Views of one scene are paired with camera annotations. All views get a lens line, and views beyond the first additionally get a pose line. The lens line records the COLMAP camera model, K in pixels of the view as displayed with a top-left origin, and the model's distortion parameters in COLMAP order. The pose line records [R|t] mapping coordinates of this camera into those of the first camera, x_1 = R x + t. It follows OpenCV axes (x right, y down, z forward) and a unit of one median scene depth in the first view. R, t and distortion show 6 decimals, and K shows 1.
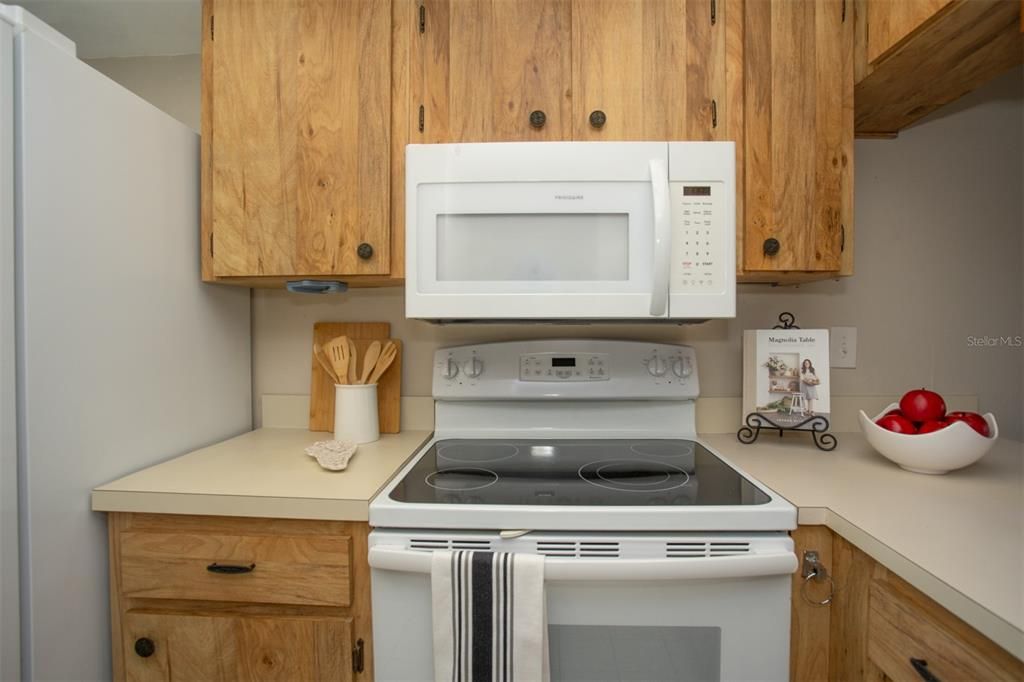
lens RADIAL K [[502.7, 0, 514.1], [0, 502.7, 342.4], [0, 0, 1]] dist [-0.036453, 0.003462]
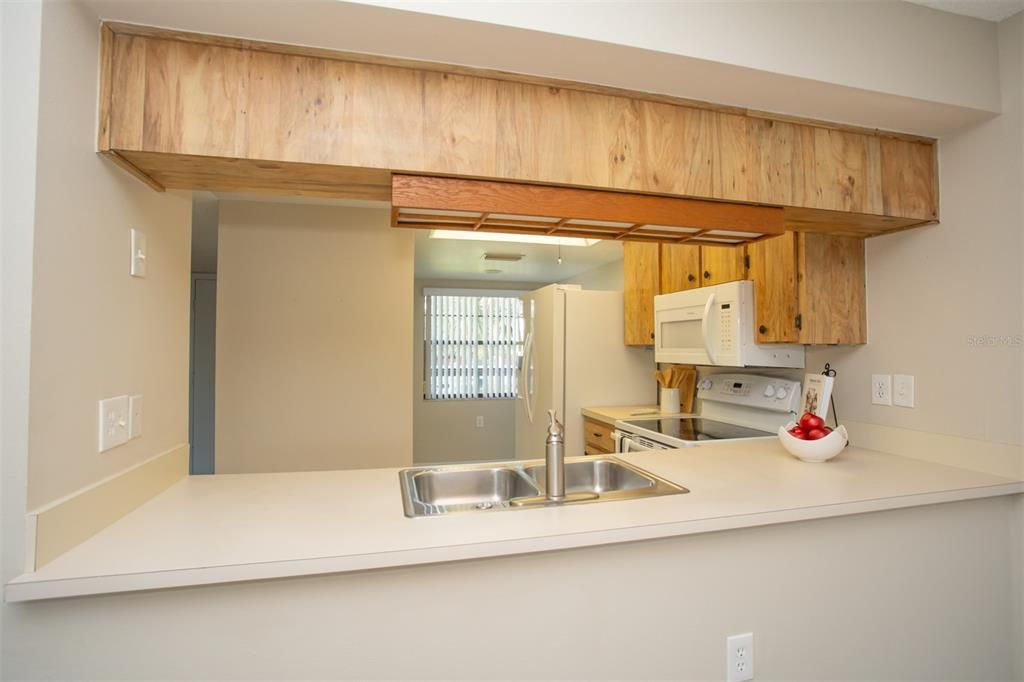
lens RADIAL K [[502.7, 0, 513.0], [0, 502.7, 339.8], [0, 0, 1]] dist [-0.036453, 0.003462]
pose [[0.281751, -0.014235, -0.959382, 2.065346], [-0.022834, 0.999507, -0.021536, -0.091253], [0.959216, 0.027974, 0.281288, -0.446459]]
